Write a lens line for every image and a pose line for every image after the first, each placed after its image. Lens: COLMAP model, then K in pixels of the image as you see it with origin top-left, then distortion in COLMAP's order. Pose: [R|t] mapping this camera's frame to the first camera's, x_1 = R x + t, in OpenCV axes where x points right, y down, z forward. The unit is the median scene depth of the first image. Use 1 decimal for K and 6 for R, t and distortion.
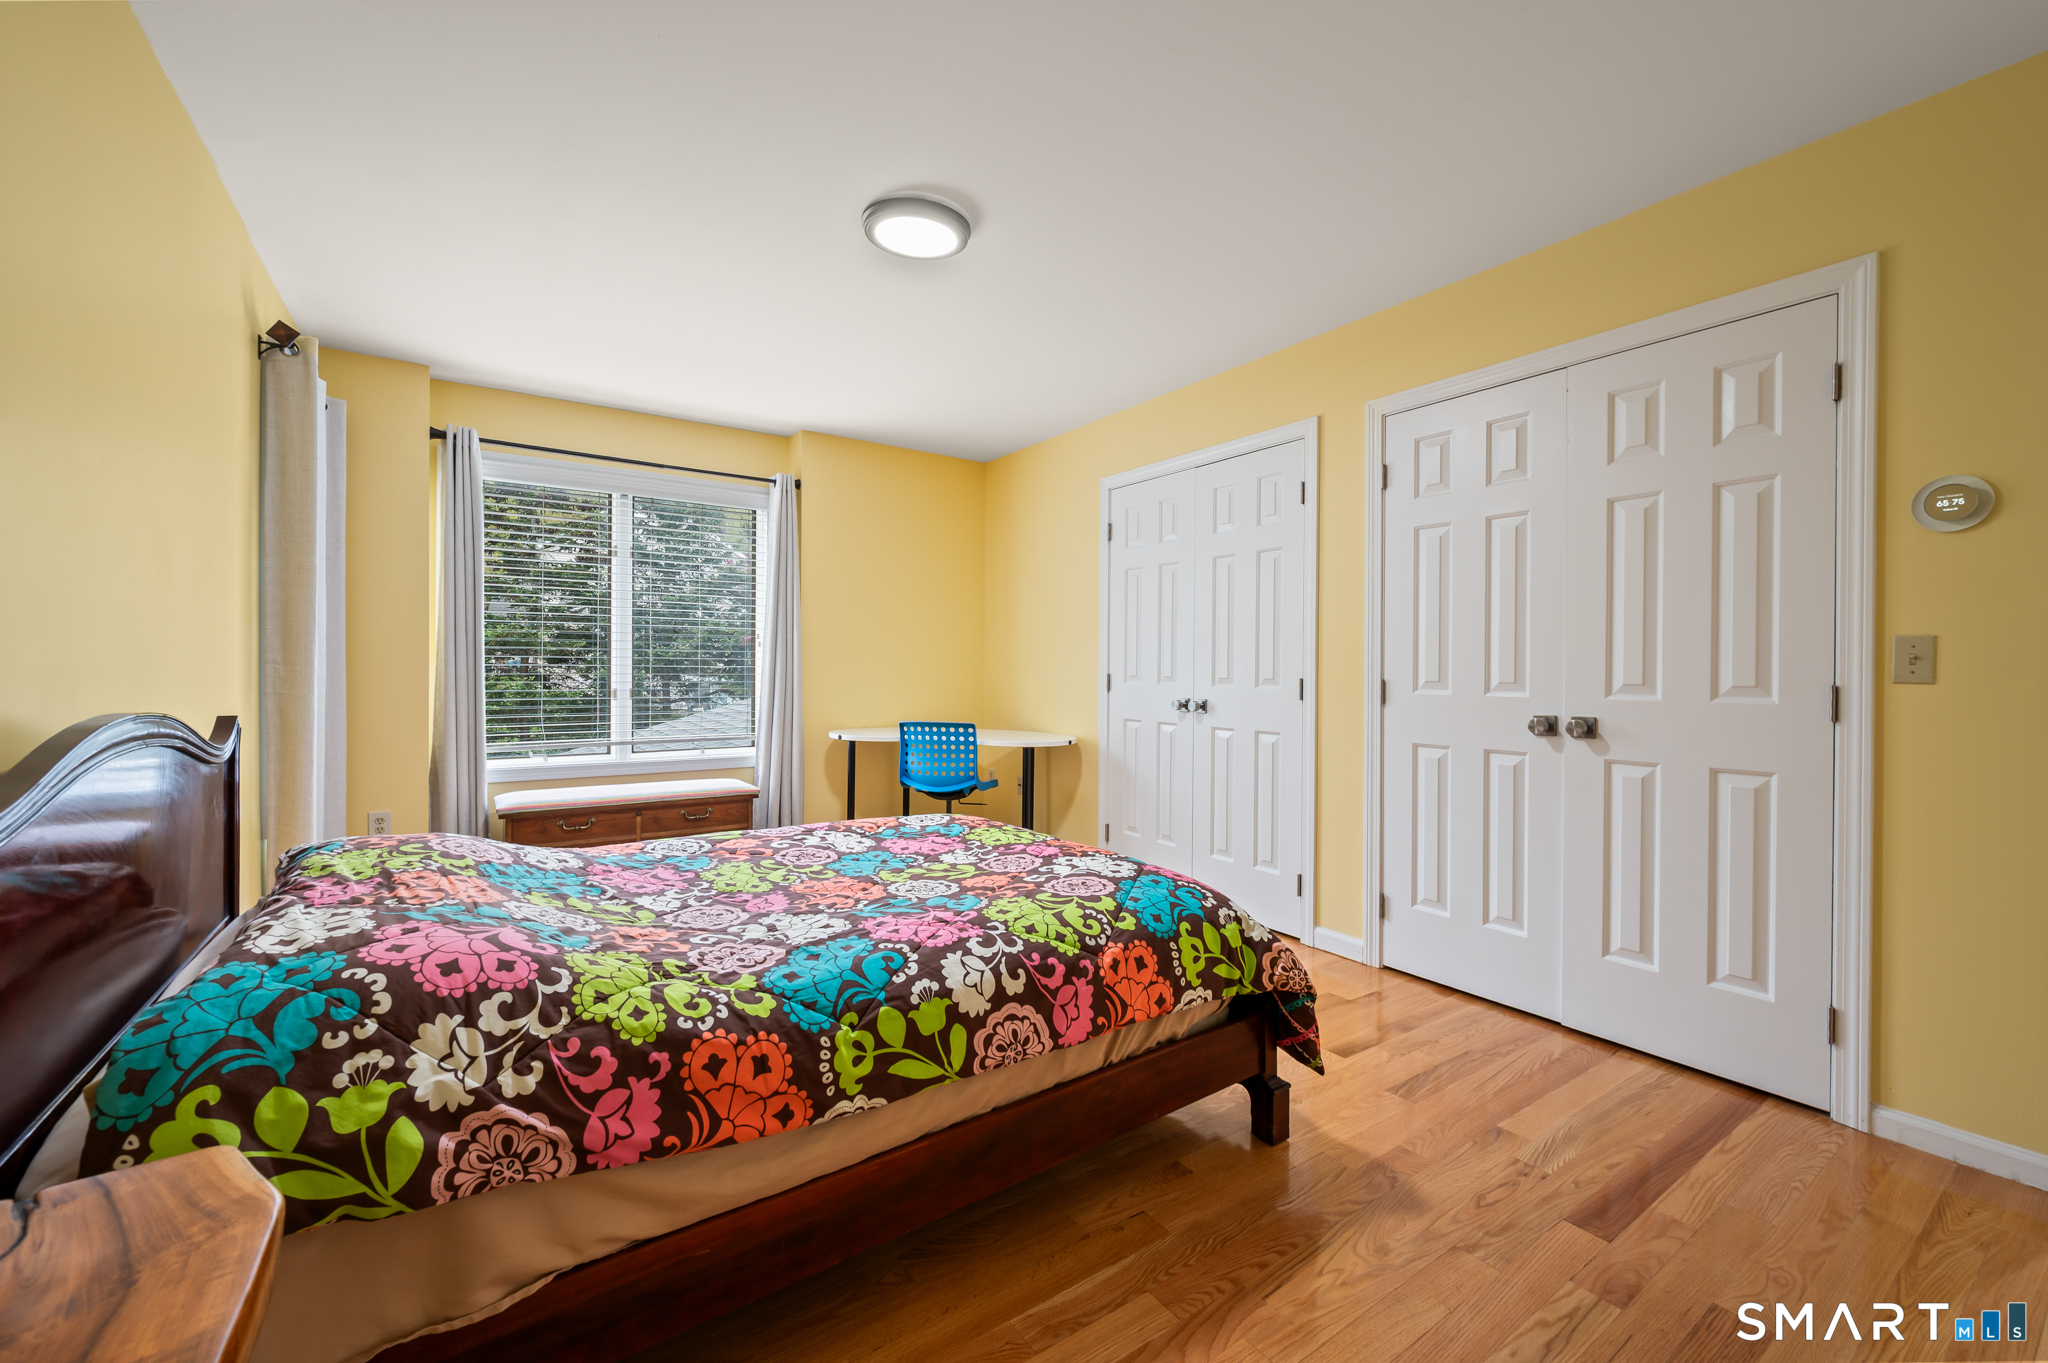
lens RADIAL K [[821.4, 0, 1022.6], [0, 821.4, 676.4], [0, 0, 1]] dist [0.000620, -0.000430]
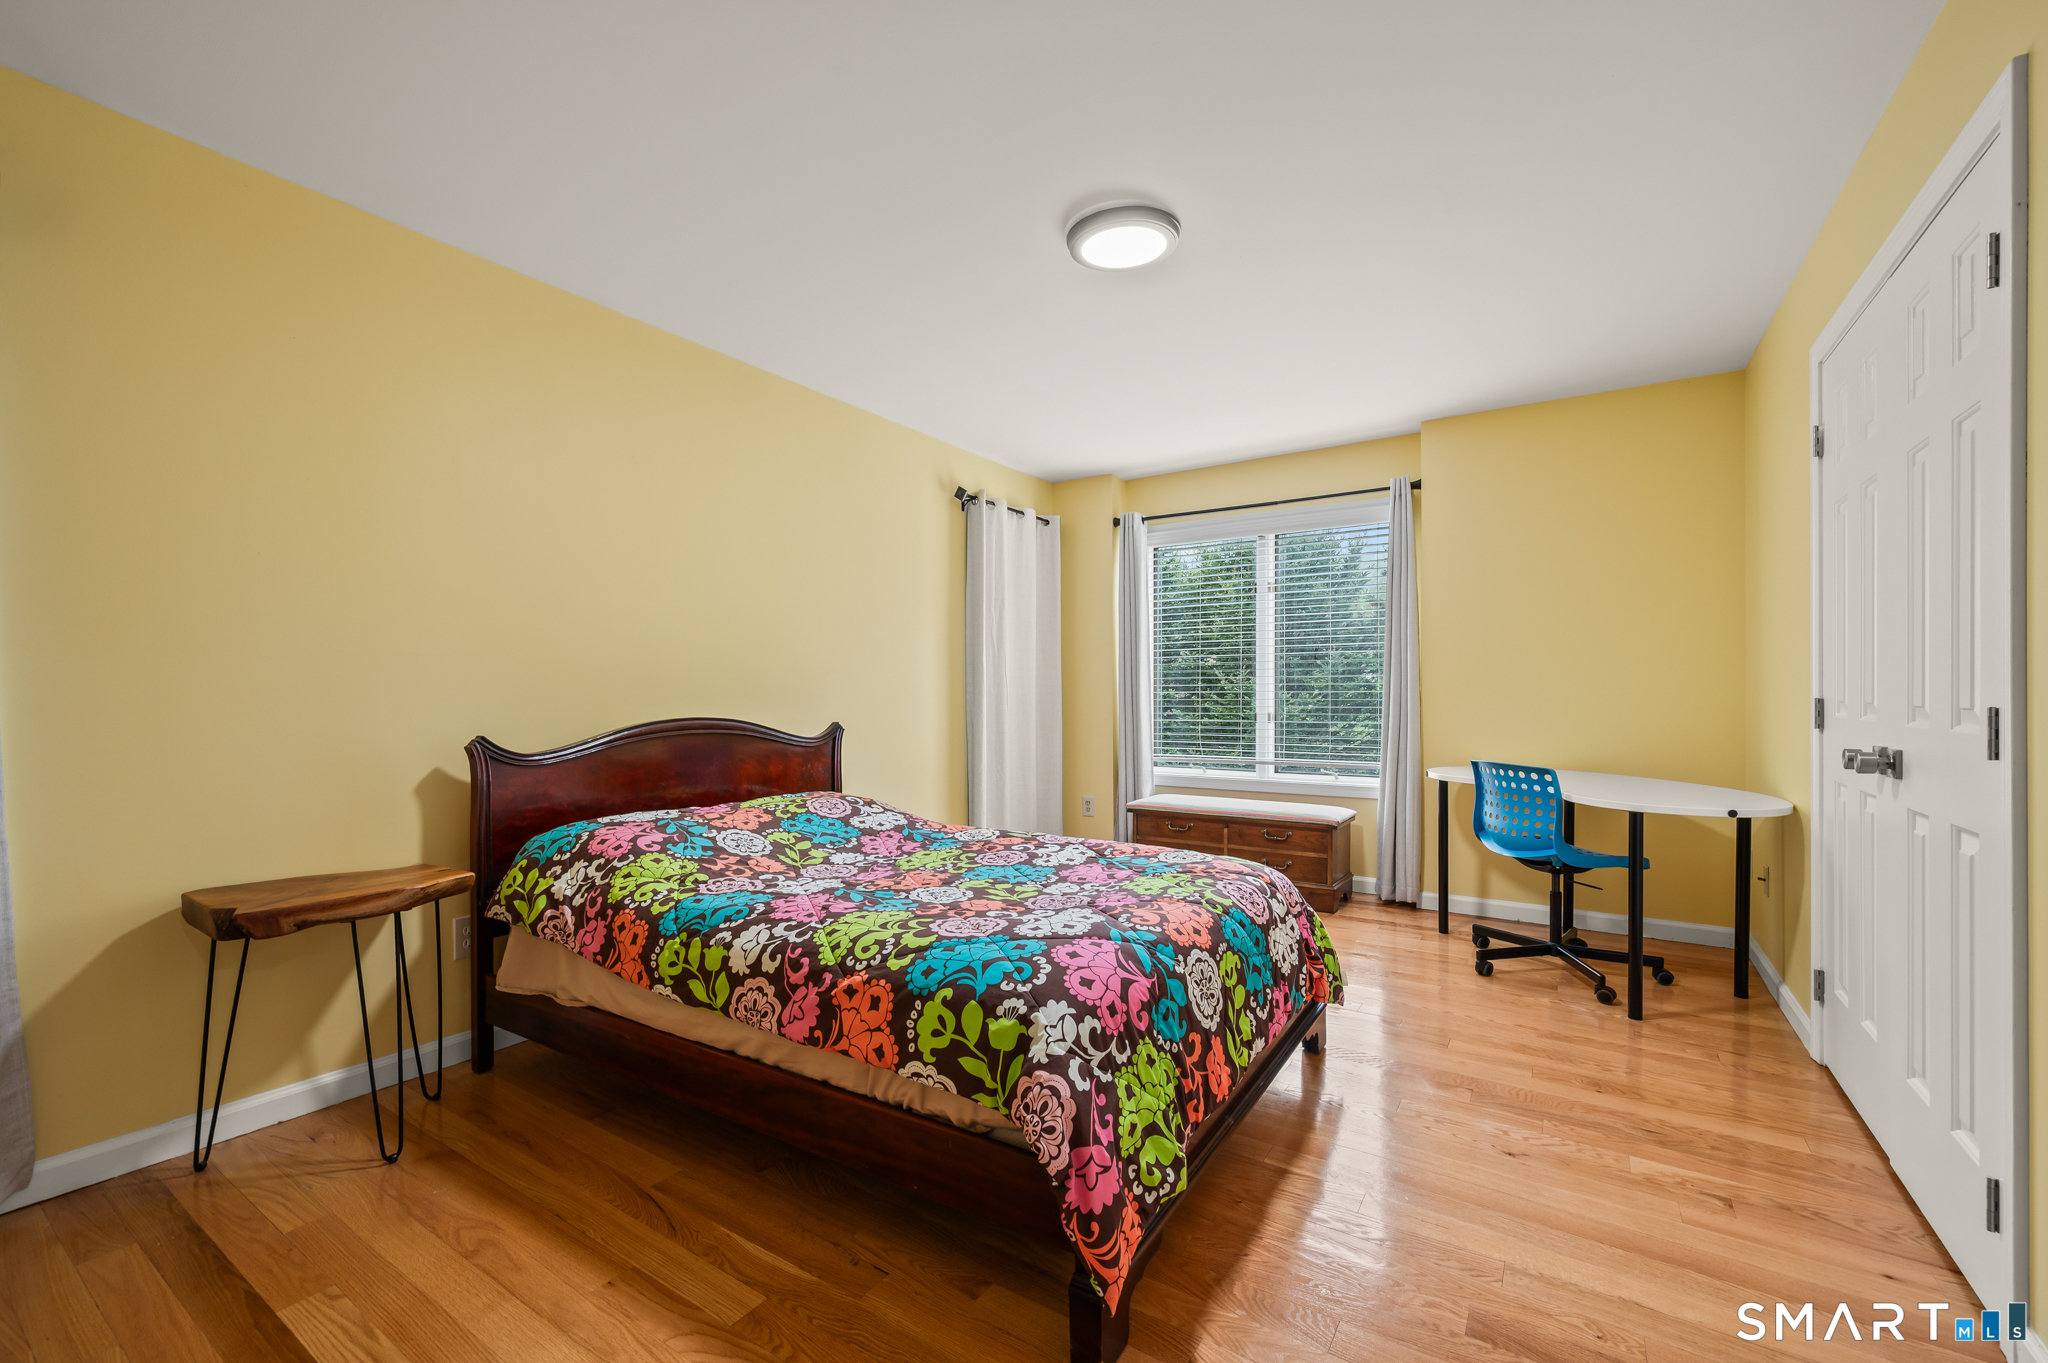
lens RADIAL K [[821.4, 0, 1025.1], [0, 821.4, 693.8], [0, 0, 1]] dist [0.000620, -0.000430]
pose [[0.385005, -0.007743, -0.922882, 1.048645], [-0.001838, 0.999956, -0.009157, -0.000098], [0.922913, 0.005221, 0.384974, 0.763727]]
